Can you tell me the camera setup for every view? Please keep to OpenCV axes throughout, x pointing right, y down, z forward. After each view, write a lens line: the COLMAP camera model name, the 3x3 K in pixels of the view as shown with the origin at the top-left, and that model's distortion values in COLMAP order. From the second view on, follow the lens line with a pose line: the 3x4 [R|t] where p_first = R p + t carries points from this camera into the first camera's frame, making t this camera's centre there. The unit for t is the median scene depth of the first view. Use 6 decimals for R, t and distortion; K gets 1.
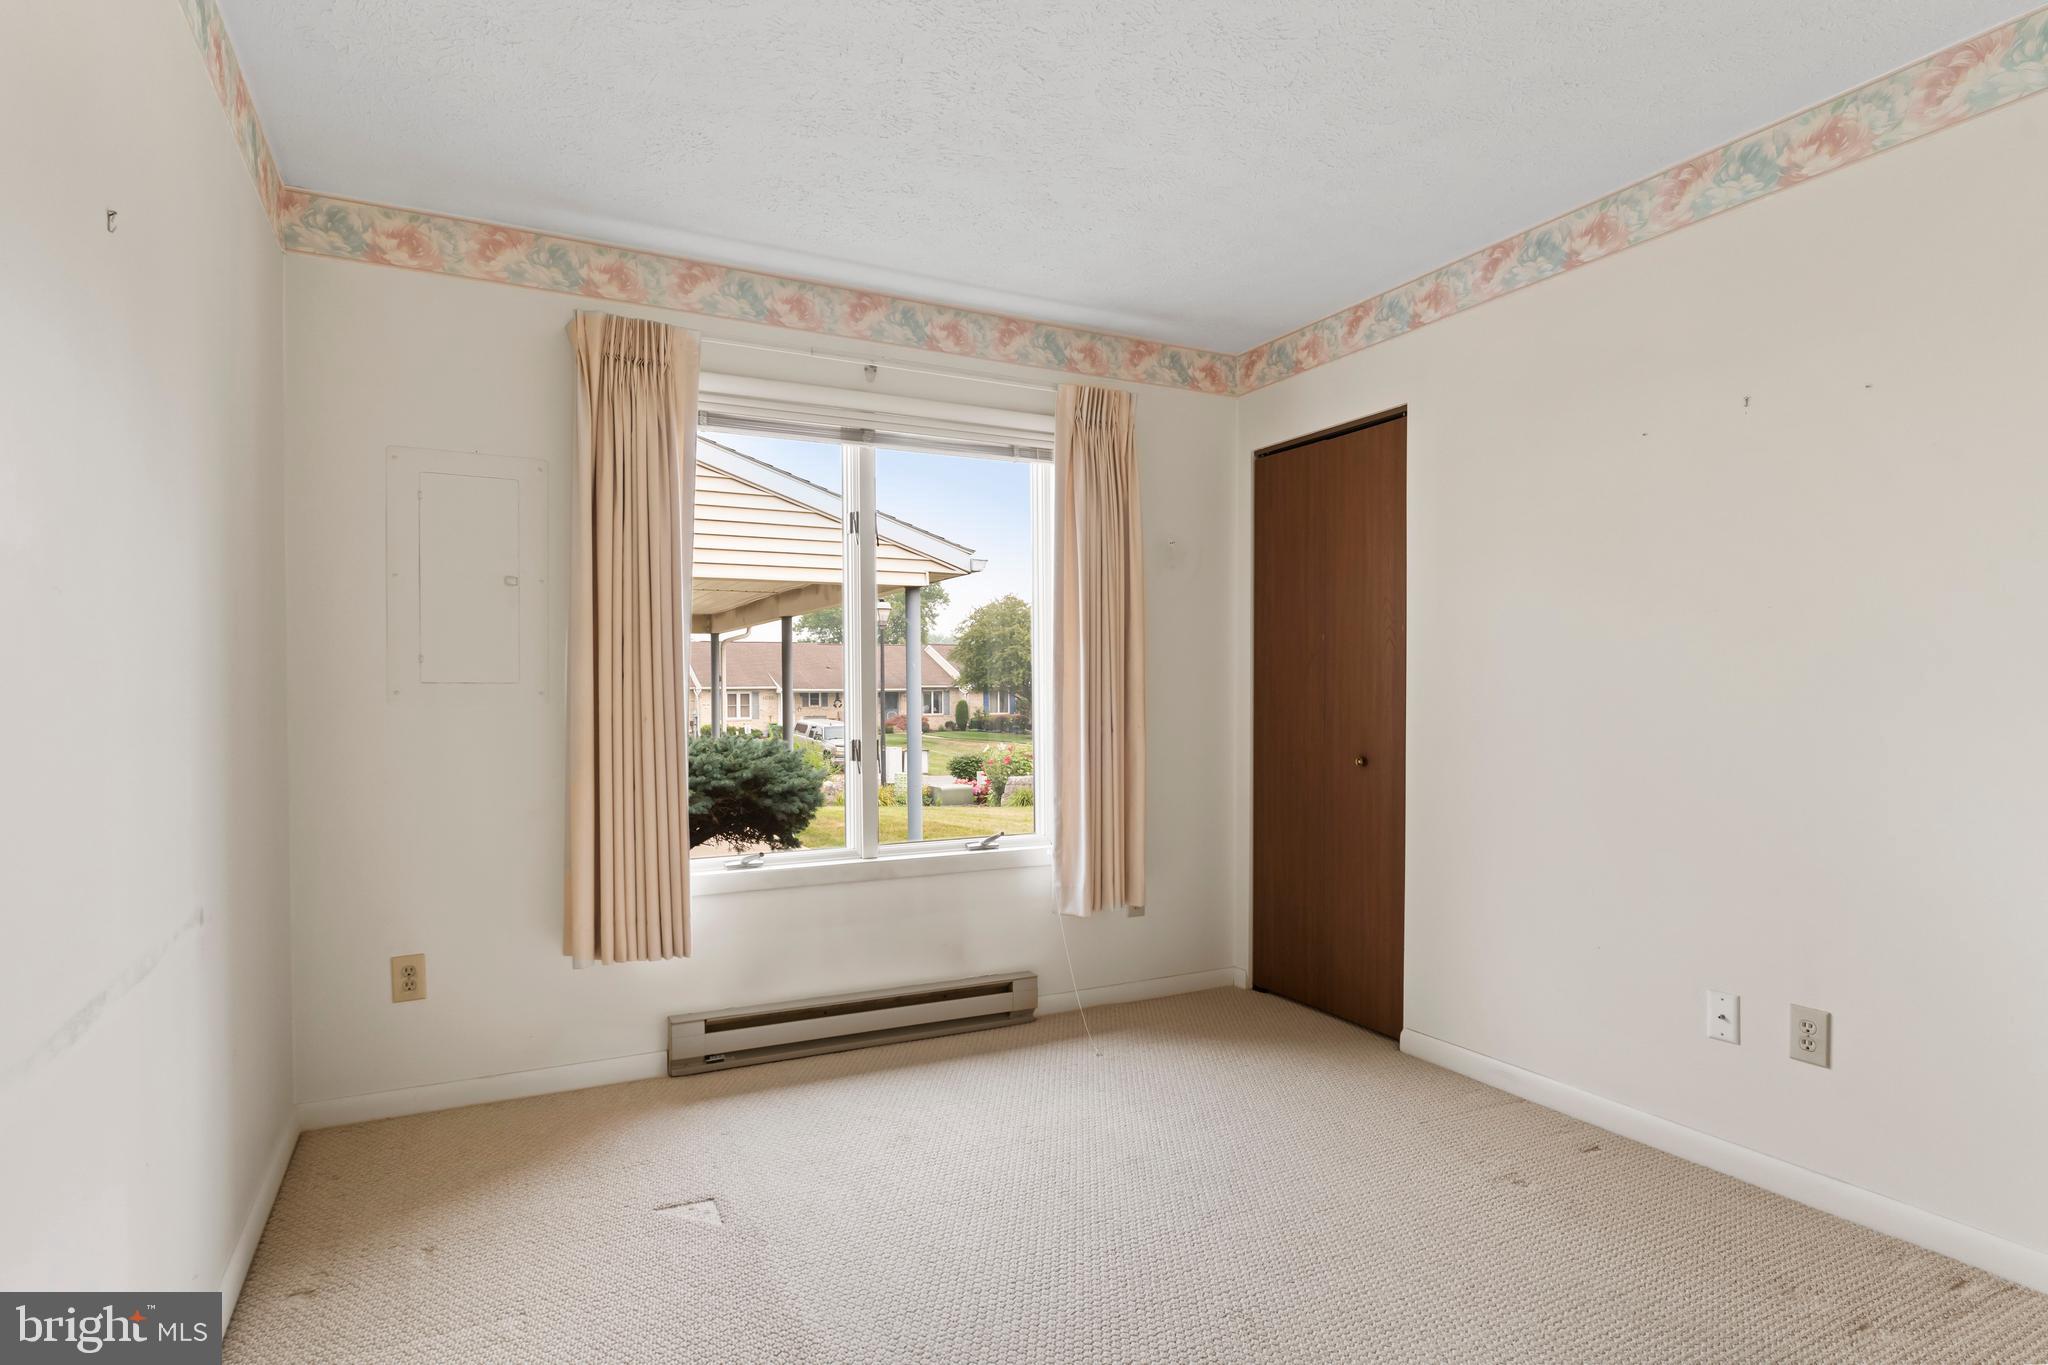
lens RADIAL K [[1123.0, 0, 1039.8], [0, 1123.0, 729.9], [0, 0, 1]] dist [-0.006938, -0.002364]
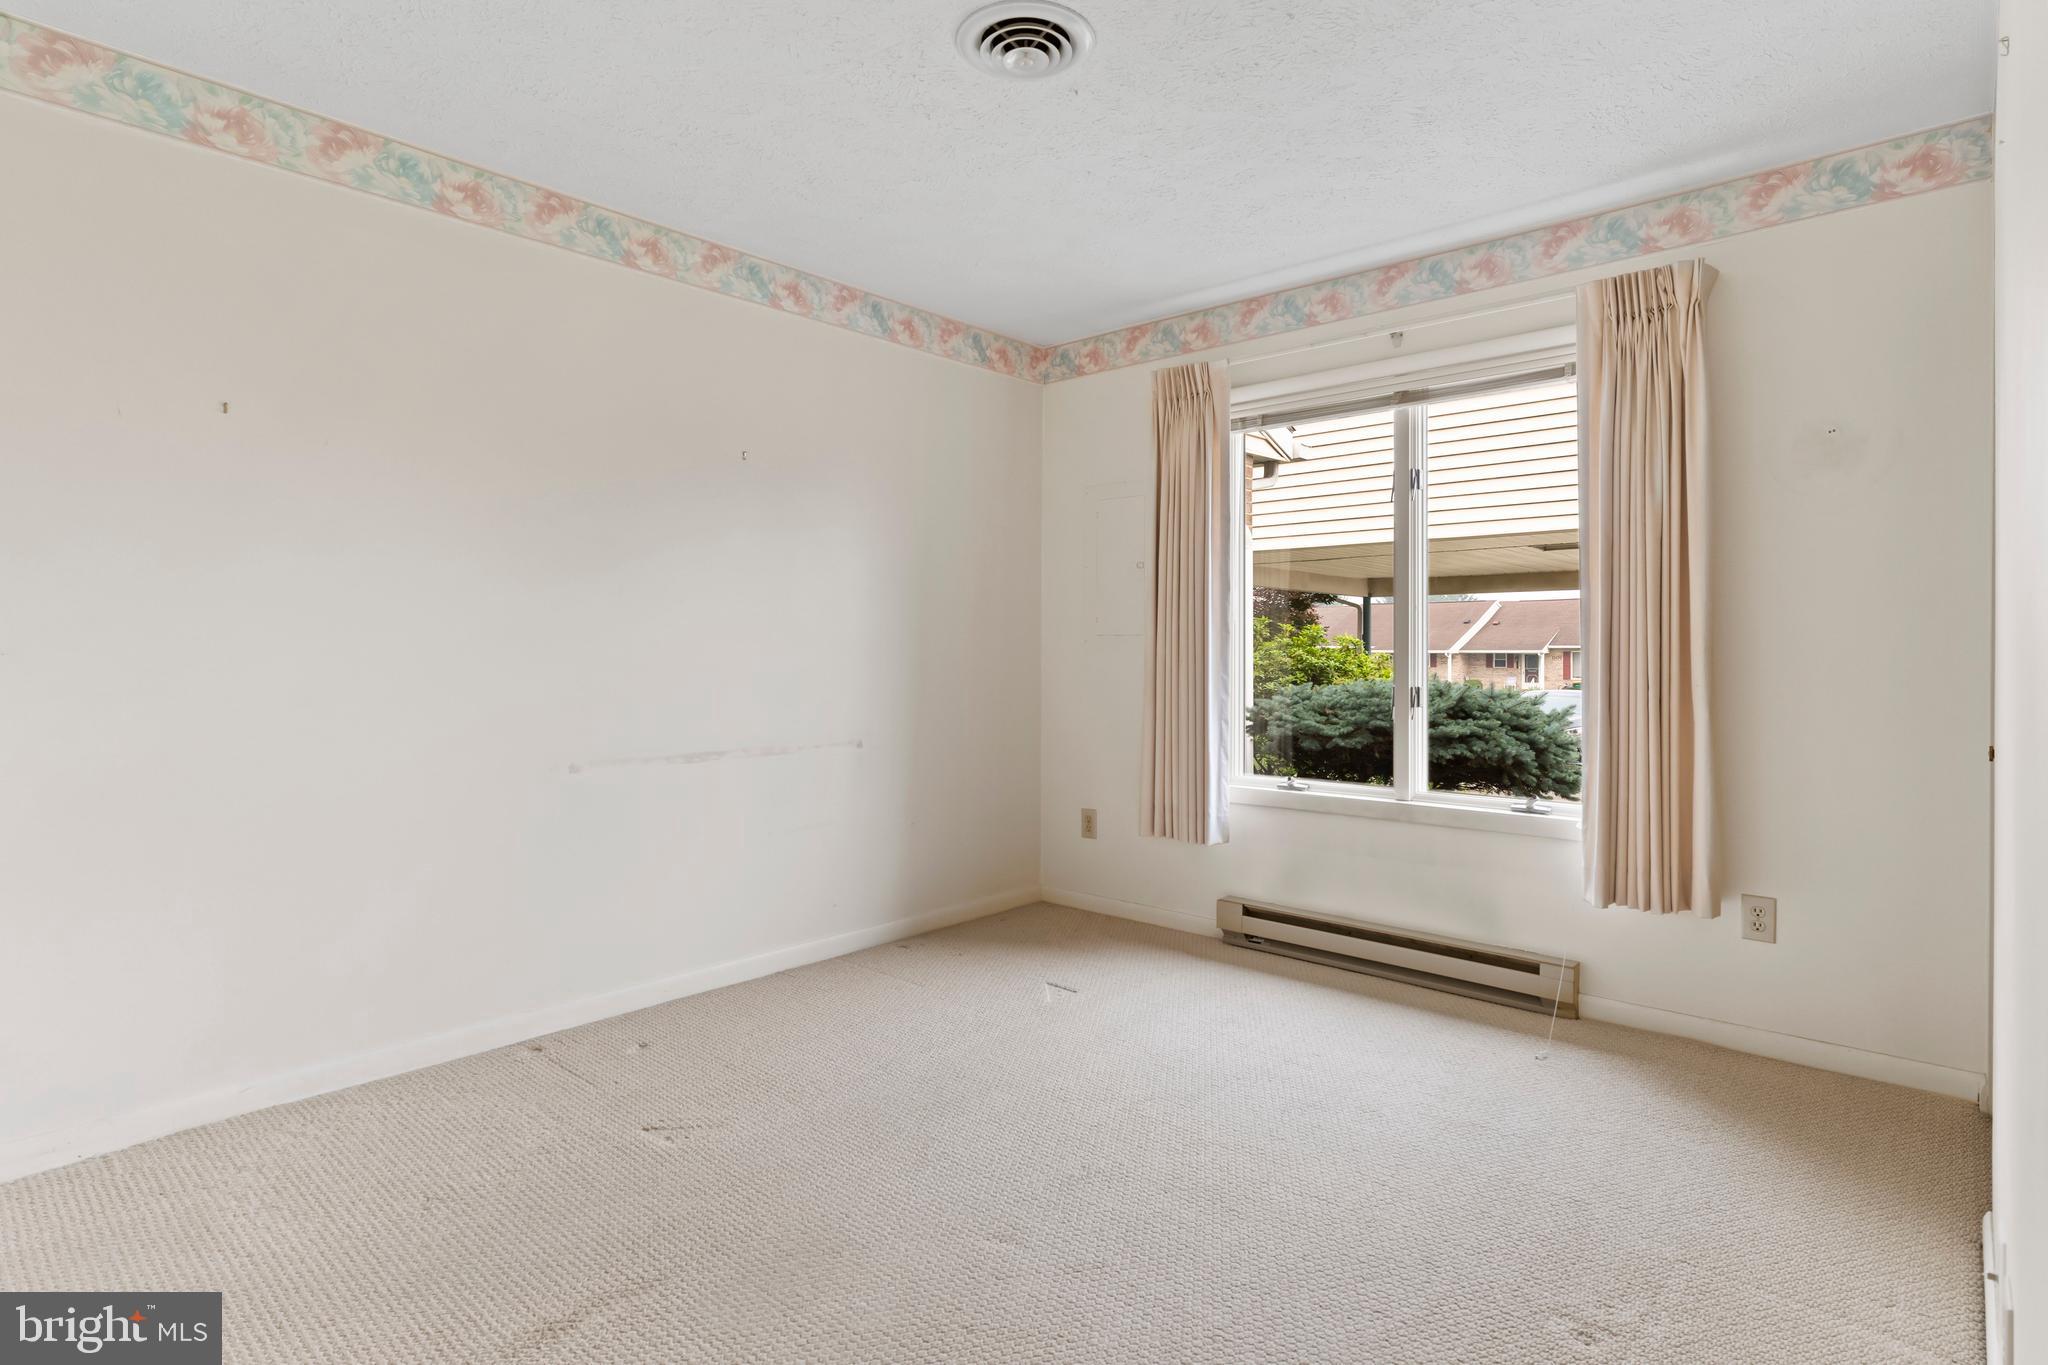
lens RADIAL K [[1051.0, 0, 1051.3], [0, 1051.0, 661.5], [0, 0, 1]] dist [-0.005584, 0.002922]
pose [[0.345889, 0.017957, -0.938104, 0.657791], [-0.030973, 0.999490, 0.007713, -0.012476], [0.937764, 0.026388, 0.346269, 0.356737]]
